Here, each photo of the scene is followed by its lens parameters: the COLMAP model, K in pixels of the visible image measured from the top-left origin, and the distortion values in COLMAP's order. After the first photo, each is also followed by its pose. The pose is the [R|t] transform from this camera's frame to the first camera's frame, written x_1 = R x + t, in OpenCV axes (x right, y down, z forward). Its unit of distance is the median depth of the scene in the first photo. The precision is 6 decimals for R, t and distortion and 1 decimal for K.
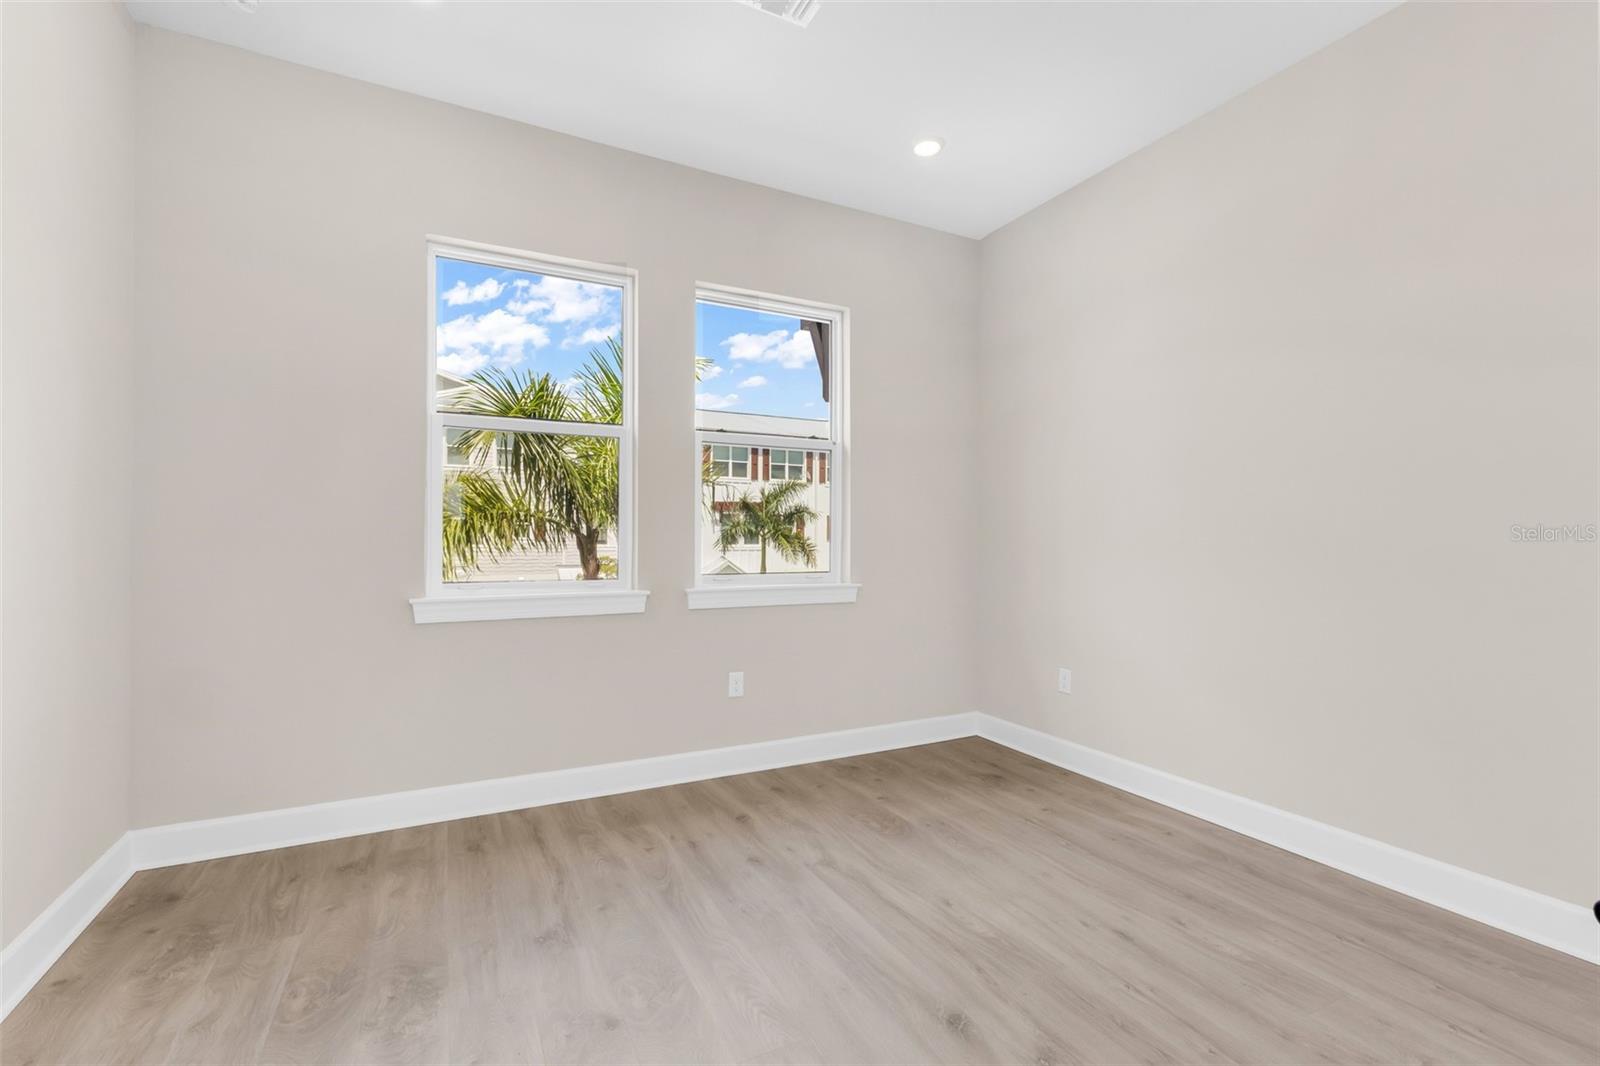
lens RADIAL K [[702.2, 0, 807.3], [0, 702.2, 526.2], [0, 0, 1]] dist [0.002891, -0.000403]
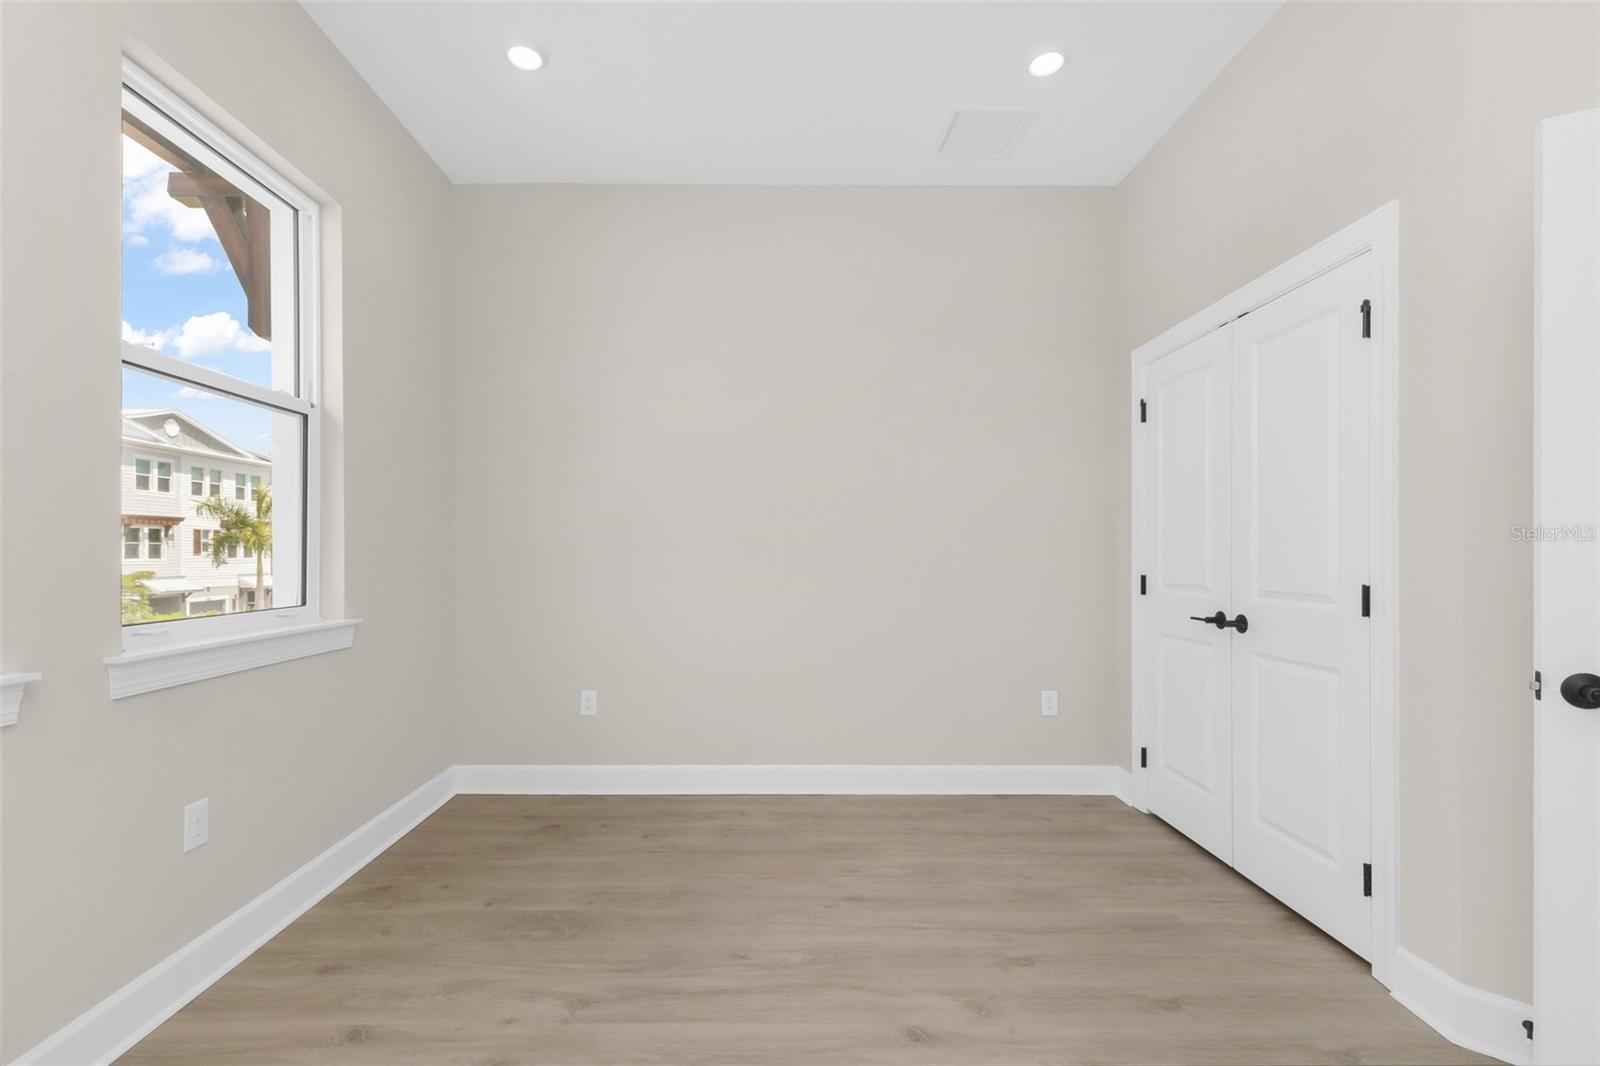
lens RADIAL K [[683.0, 0, 824.3], [0, 683.0, 557.5], [0, 0, 1]] dist [0.001726, 0.000168]
pose [[0.450919, -0.003745, 0.892557, -0.406950], [-0.016877, 0.999777, 0.012721, 0.007204], [-0.892405, -0.020800, 0.450755, 0.394458]]
